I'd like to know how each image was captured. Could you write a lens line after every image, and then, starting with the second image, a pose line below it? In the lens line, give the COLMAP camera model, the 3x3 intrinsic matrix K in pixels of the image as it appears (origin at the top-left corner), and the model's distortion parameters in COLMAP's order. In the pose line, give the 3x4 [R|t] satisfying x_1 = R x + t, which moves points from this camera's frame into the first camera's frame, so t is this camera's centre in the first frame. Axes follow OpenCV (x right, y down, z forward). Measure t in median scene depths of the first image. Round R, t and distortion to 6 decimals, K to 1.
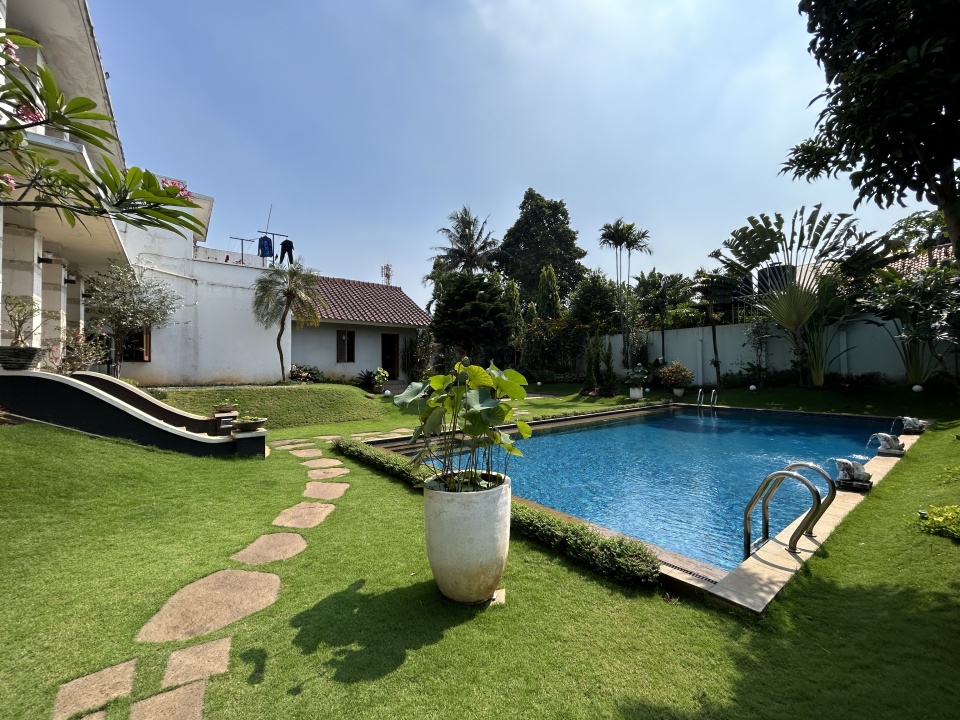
lens RADIAL K [[391.2, 0, 483.1], [0, 391.2, 359.3], [0, 0, 1]] dist [0.001385, -0.001121]
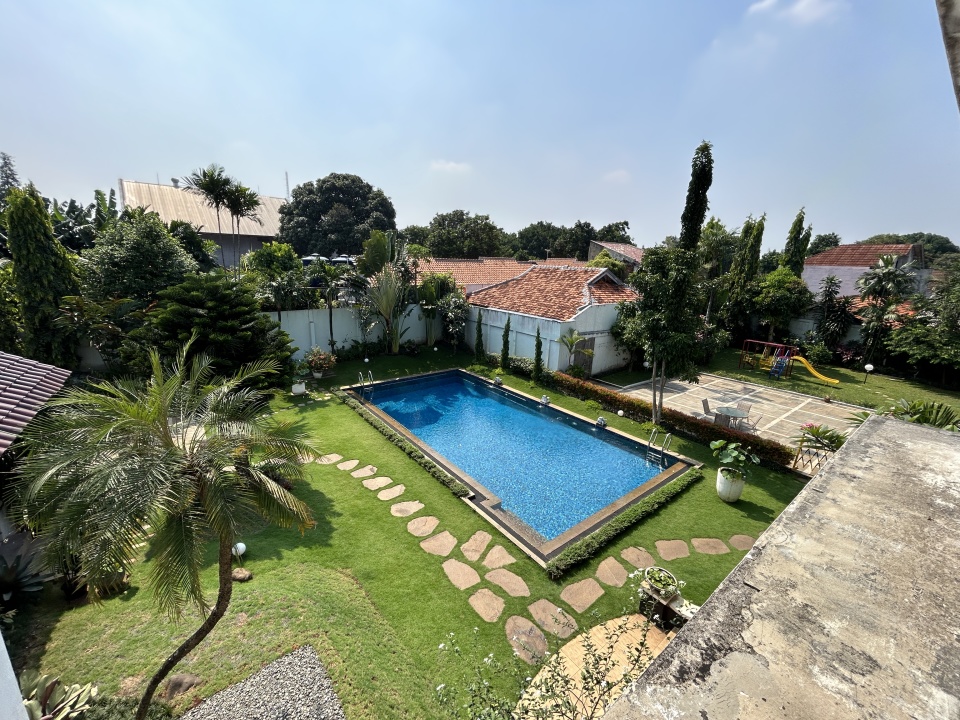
lens RADIAL K [[391.2, 0, 481.8], [0, 391.2, 360.9], [0, 0, 1]] dist [0.001385, -0.001121]
pose [[0.011058, -0.232212, 0.972602, -0.562568], [-0.059072, 0.970811, 0.232456, -0.242403], [-0.998192, -0.060024, -0.002982, 0.571434]]
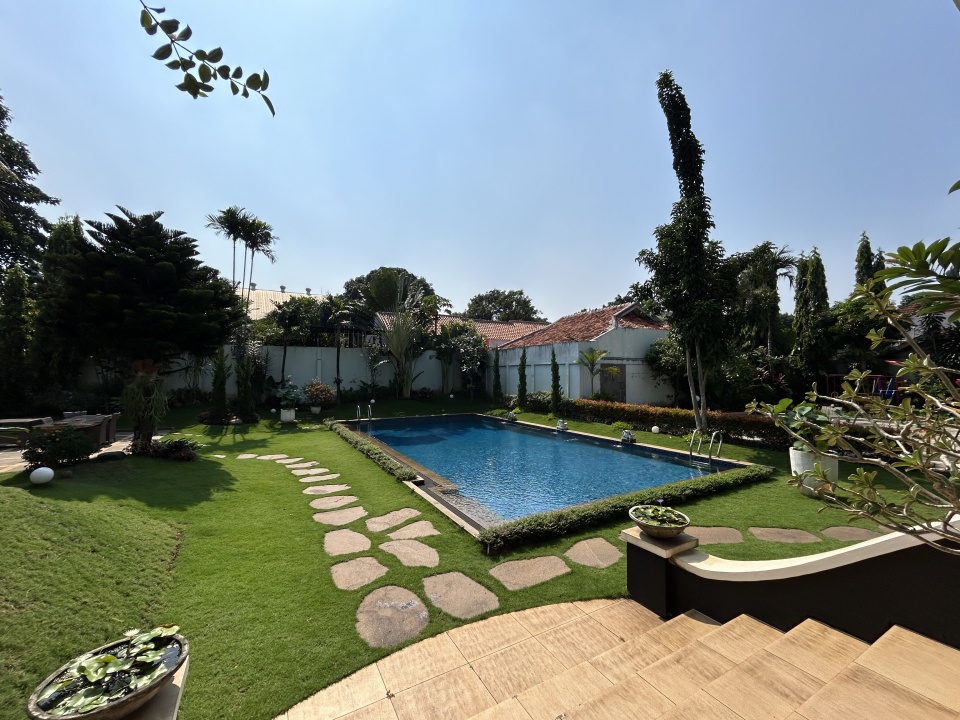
lens RADIAL K [[391.2, 0, 480.3], [0, 391.2, 359.9], [0, 0, 1]] dist [0.001385, -0.001121]
pose [[0.162316, 0.046125, 0.985660, -0.449160], [-0.024411, 0.998789, -0.042720, -0.013241], [-0.986437, -0.017127, 0.163245, 0.433213]]
